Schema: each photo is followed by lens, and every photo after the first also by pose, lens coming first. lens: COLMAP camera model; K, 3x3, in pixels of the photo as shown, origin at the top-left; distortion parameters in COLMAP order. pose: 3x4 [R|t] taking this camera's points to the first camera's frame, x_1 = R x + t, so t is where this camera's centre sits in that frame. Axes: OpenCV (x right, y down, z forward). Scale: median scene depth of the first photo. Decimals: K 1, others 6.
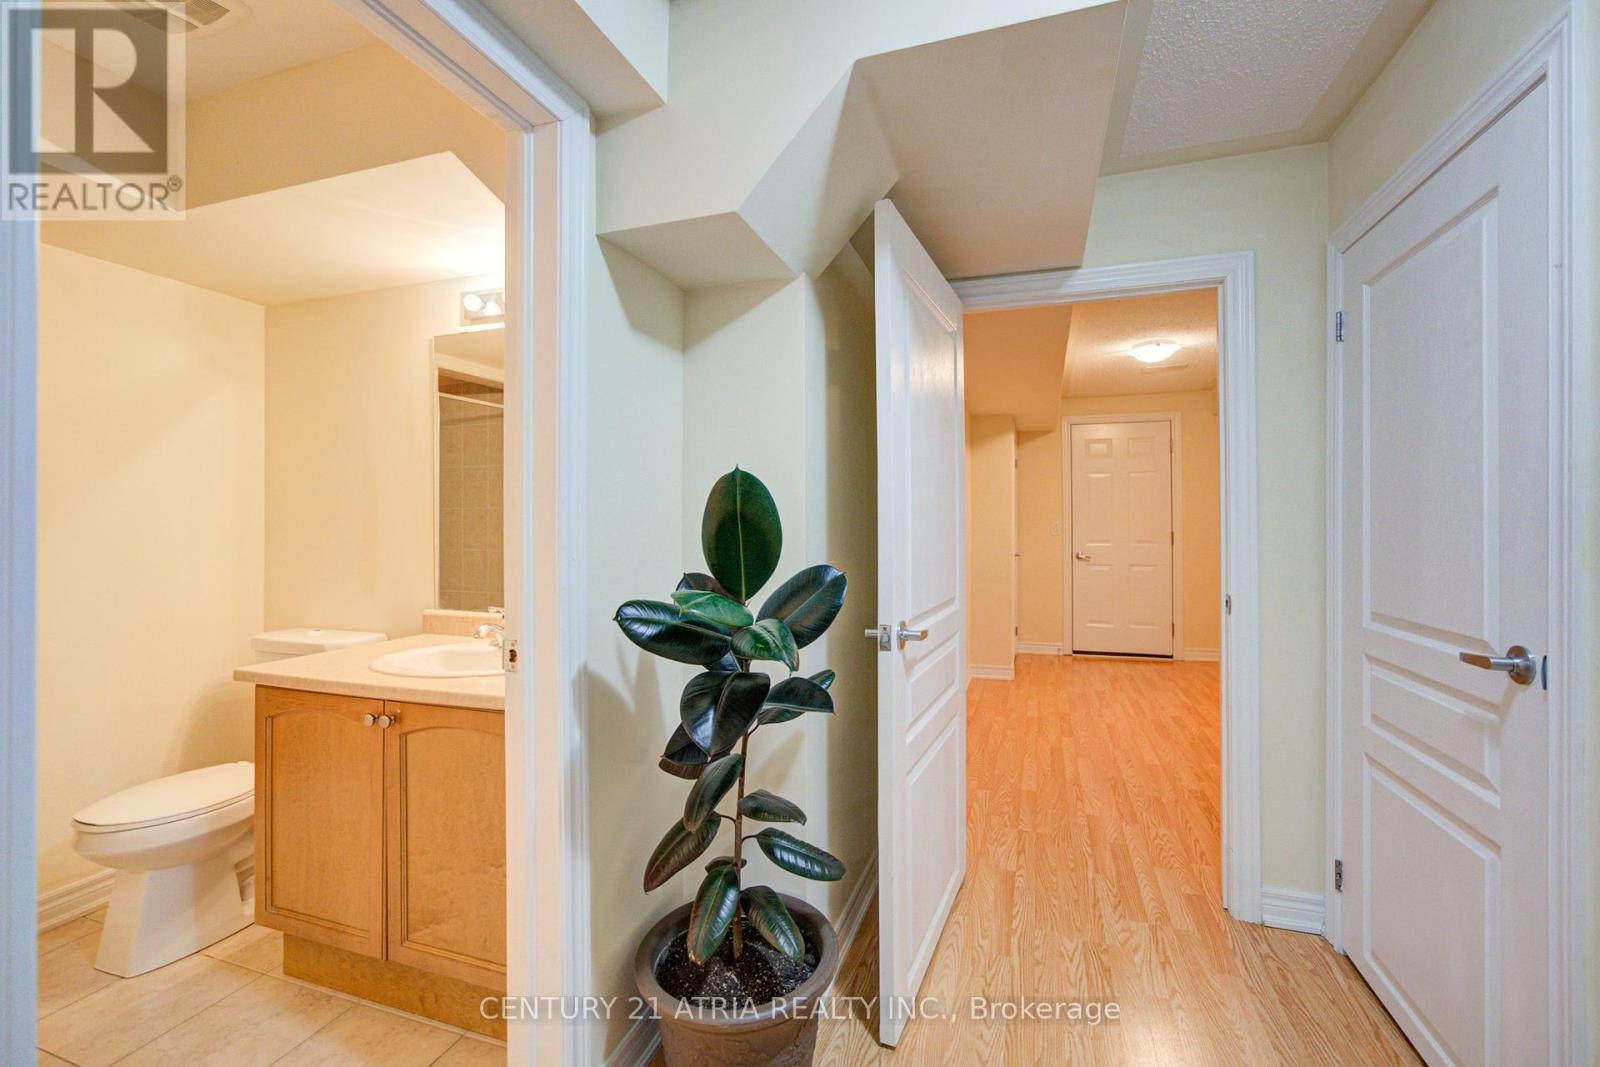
lens RADIAL K [[673.9, 0, 799.2], [0, 673.9, 522.9], [0, 0, 1]] dist [0.000284, 0.000411]
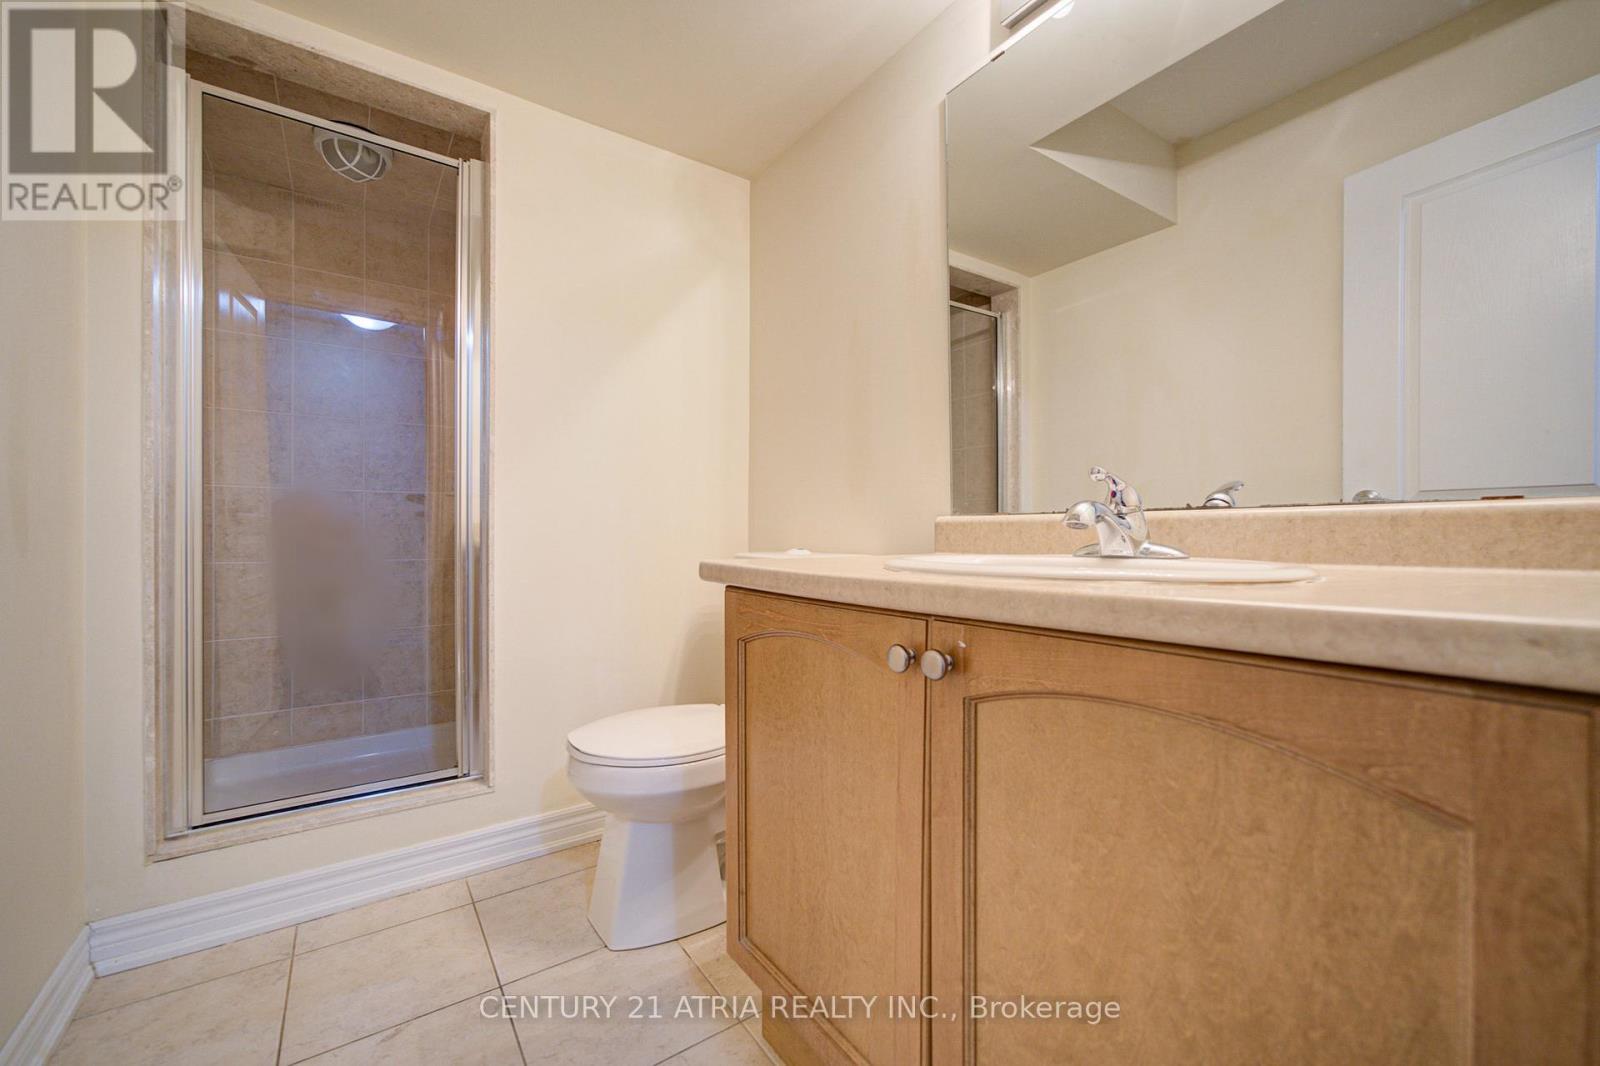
lens RADIAL K [[655.2, 0, 792.5], [0, 655.2, 532.7], [0, 0, 1]] dist [-0.015164, 0.003720]
pose [[0.811763, 0.005753, -0.583959, -0.364615], [0.000506, 0.999944, 0.010555, 0.168590], [0.583987, -0.008864, 0.811715, 0.495458]]
